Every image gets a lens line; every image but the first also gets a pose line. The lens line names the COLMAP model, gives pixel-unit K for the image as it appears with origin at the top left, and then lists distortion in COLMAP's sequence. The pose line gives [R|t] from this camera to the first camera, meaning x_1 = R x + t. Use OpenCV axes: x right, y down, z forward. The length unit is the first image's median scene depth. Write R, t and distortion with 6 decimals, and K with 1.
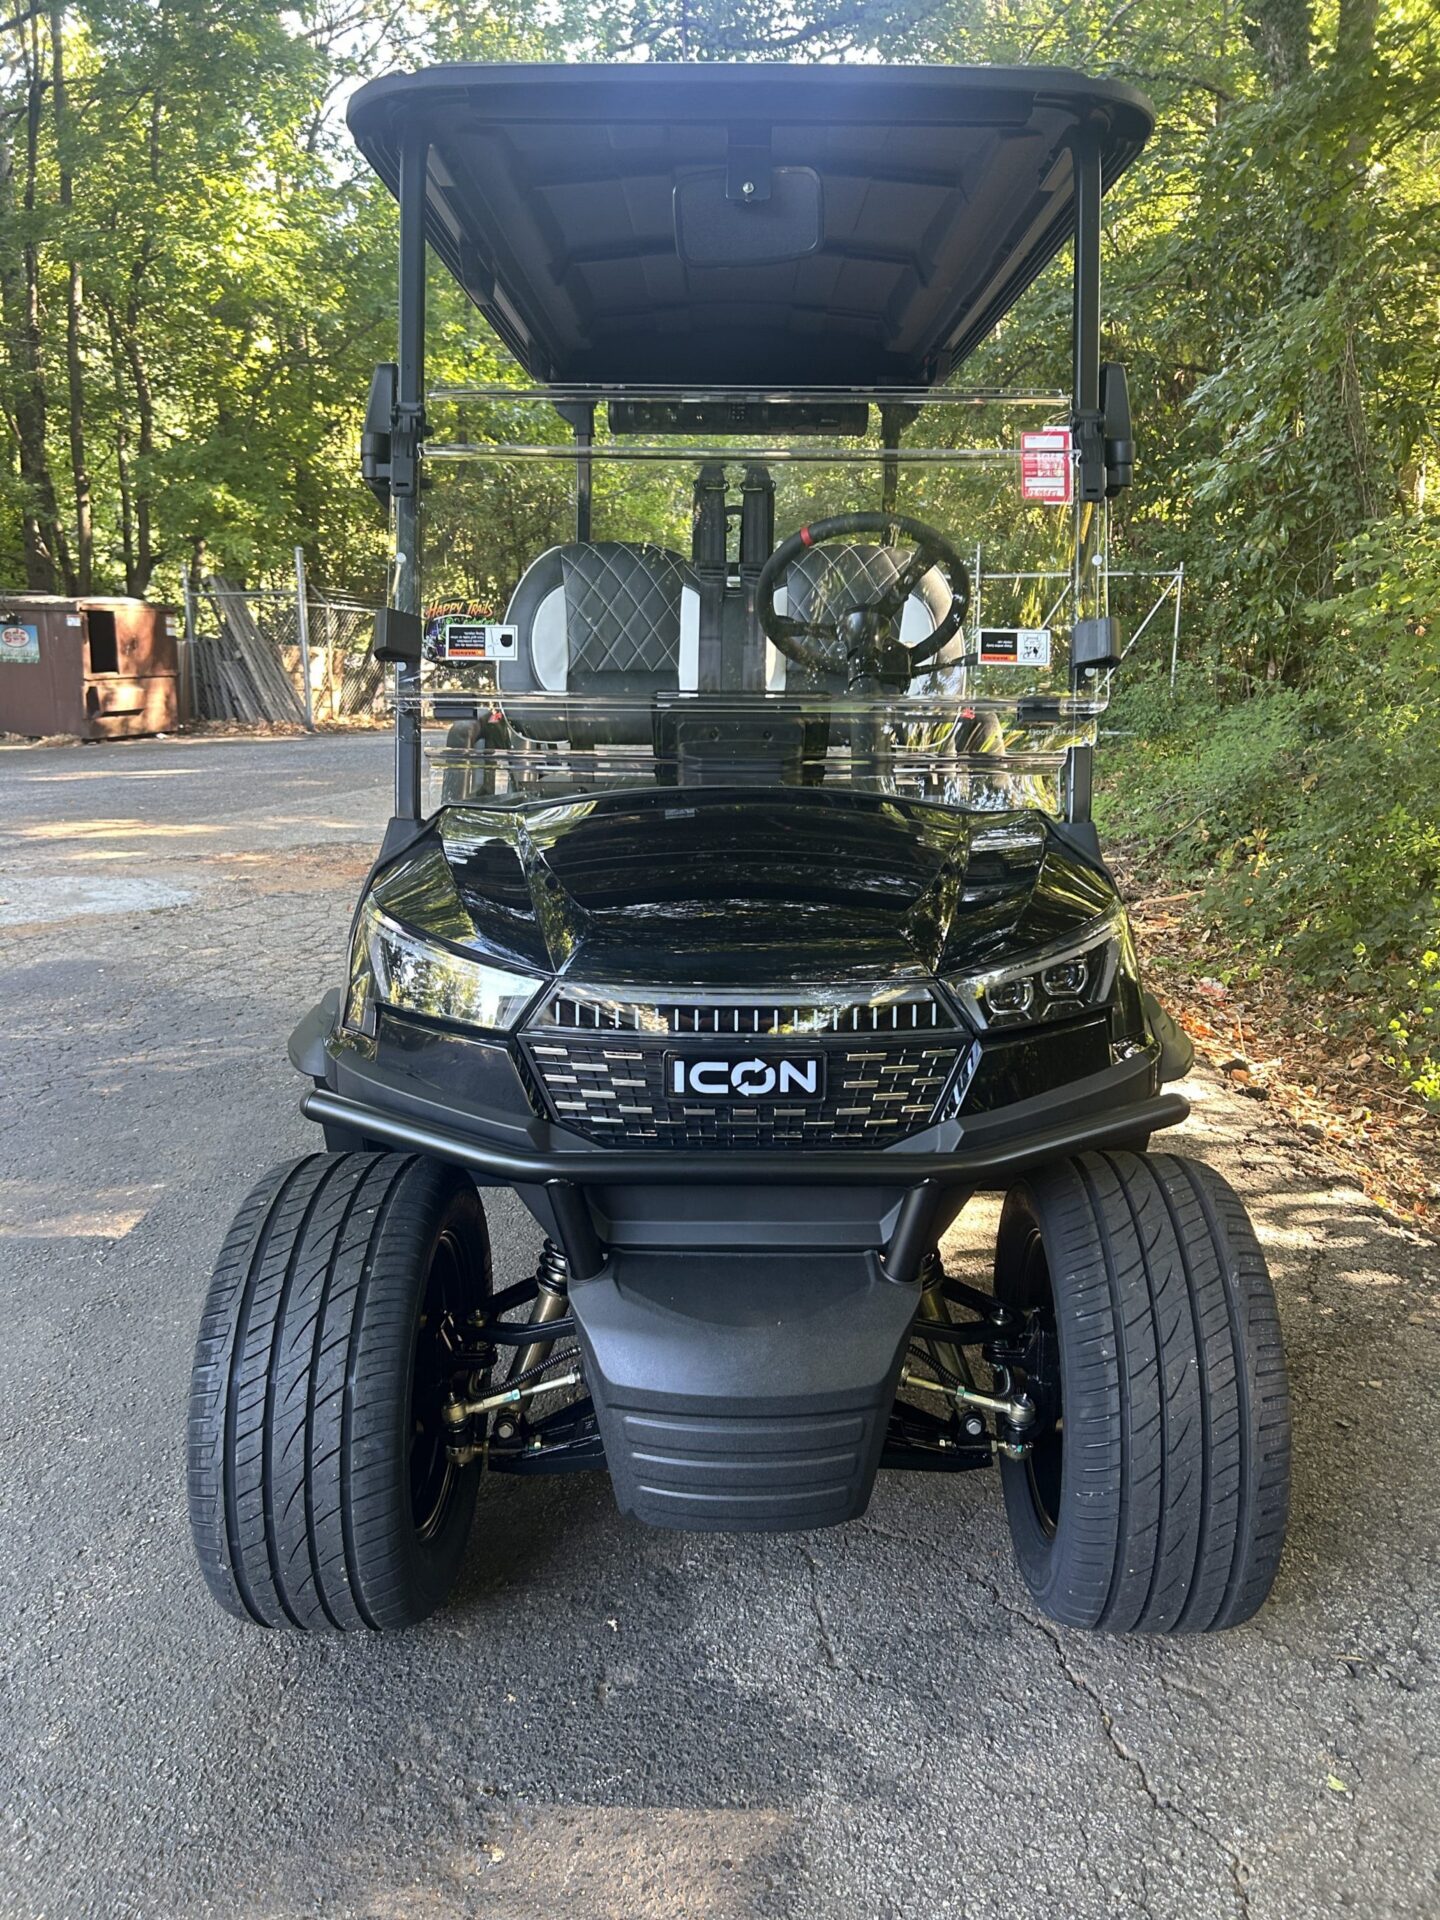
lens RADIAL K [[1432.8, 0, 719.6], [0, 1432.8, 956.4], [0, 0, 1]] dist [0.039953, -0.050648]
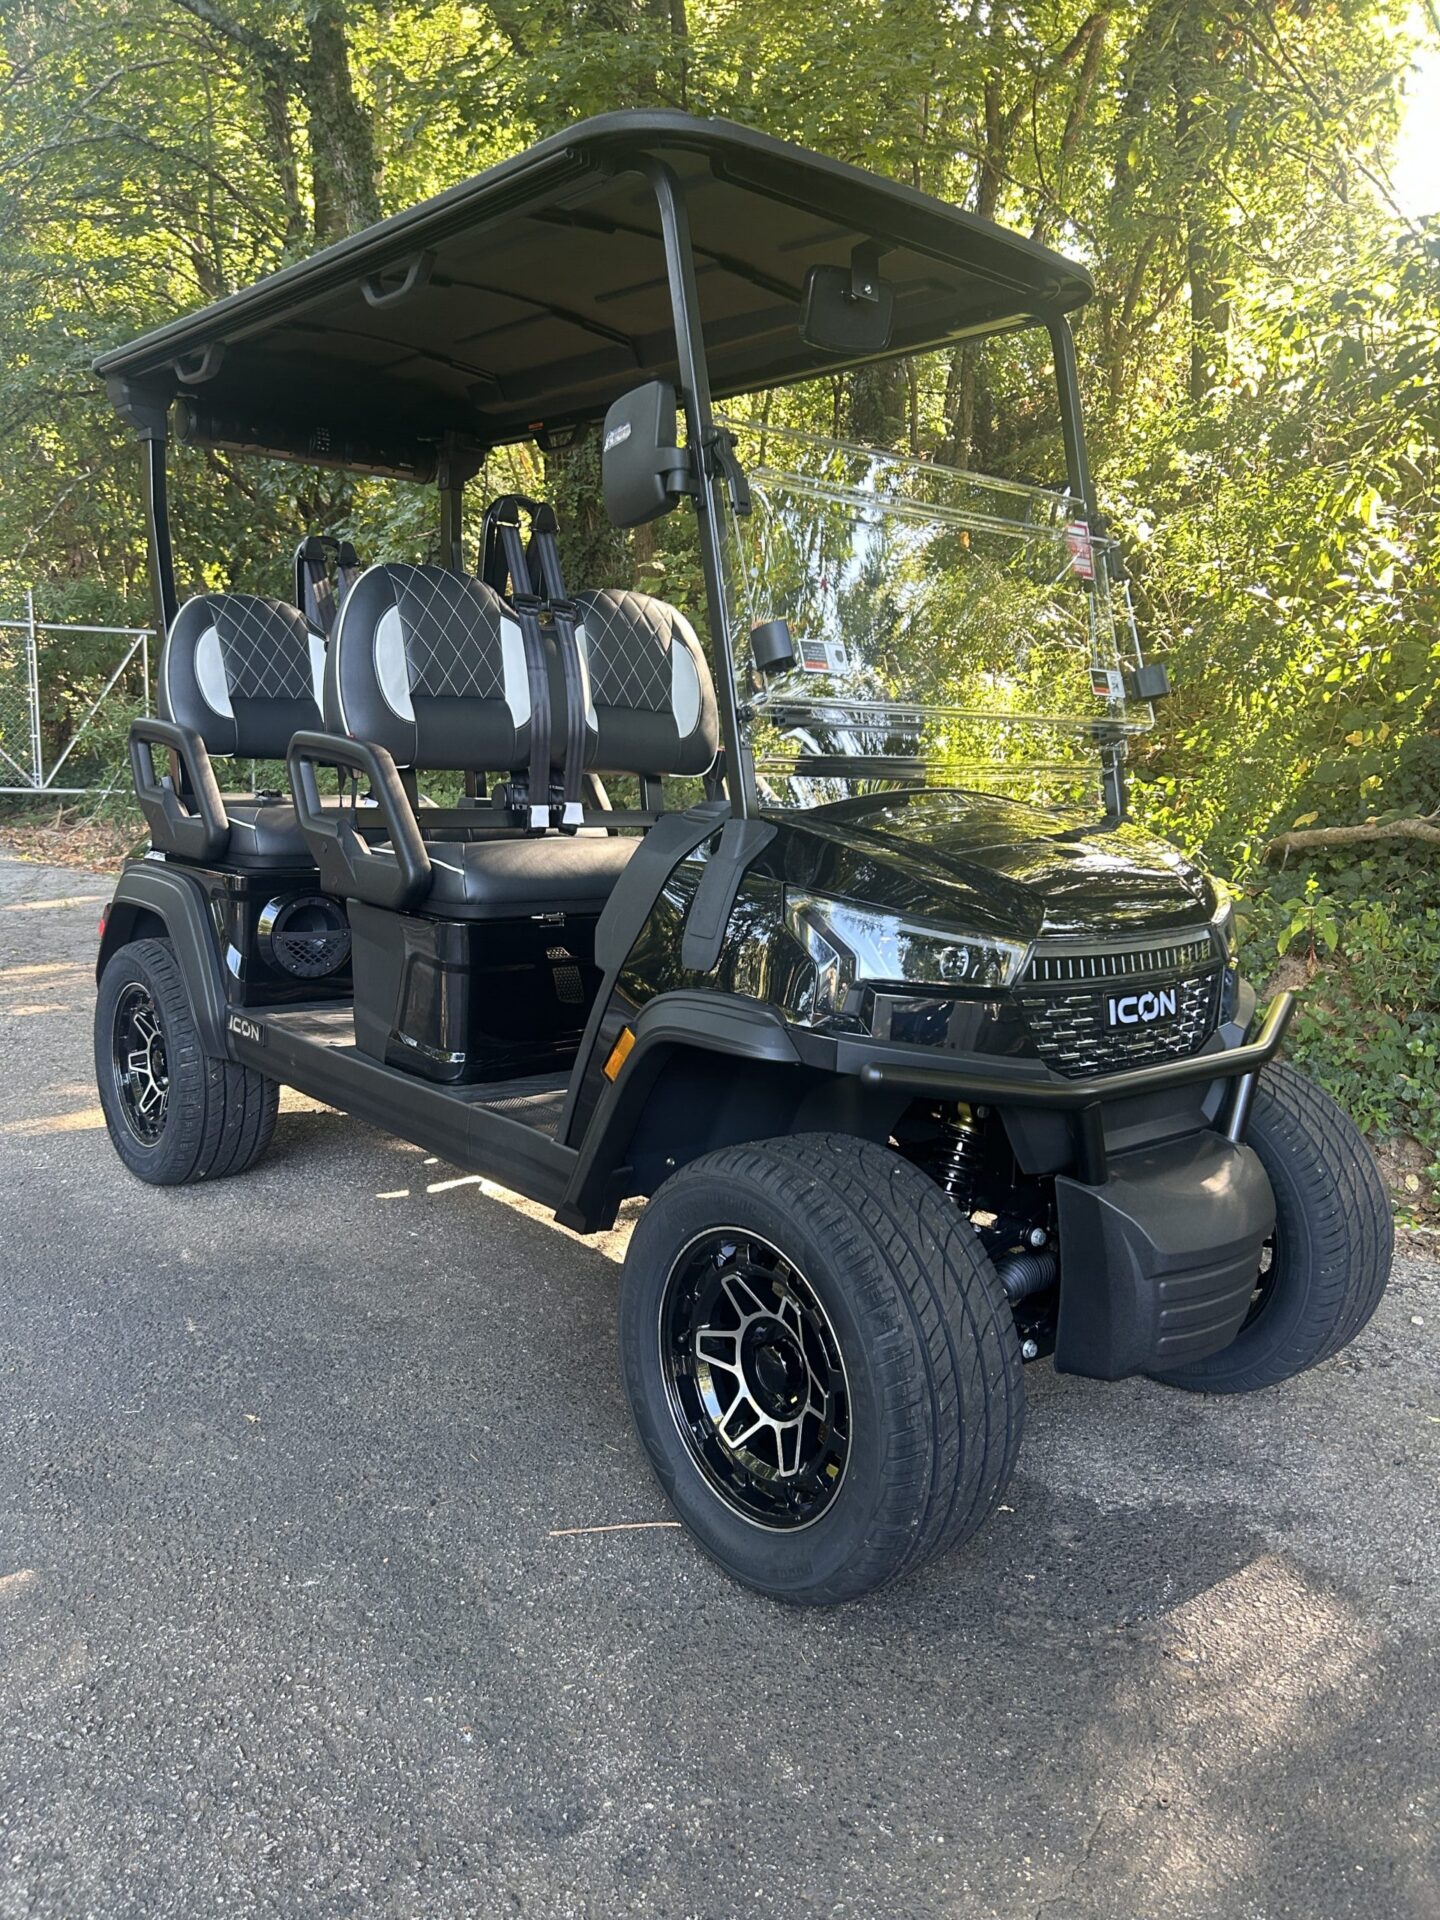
lens RADIAL K [[1432.8, 0, 716.2], [0, 1432.8, 948.0], [0, 0, 1]] dist [0.039953, -0.050648]
pose [[0.758558, -0.072589, 0.647550, -1.093661], [0.105799, 0.994309, -0.012476, 0.007772], [-0.642960, 0.077974, 0.761921, 0.266558]]
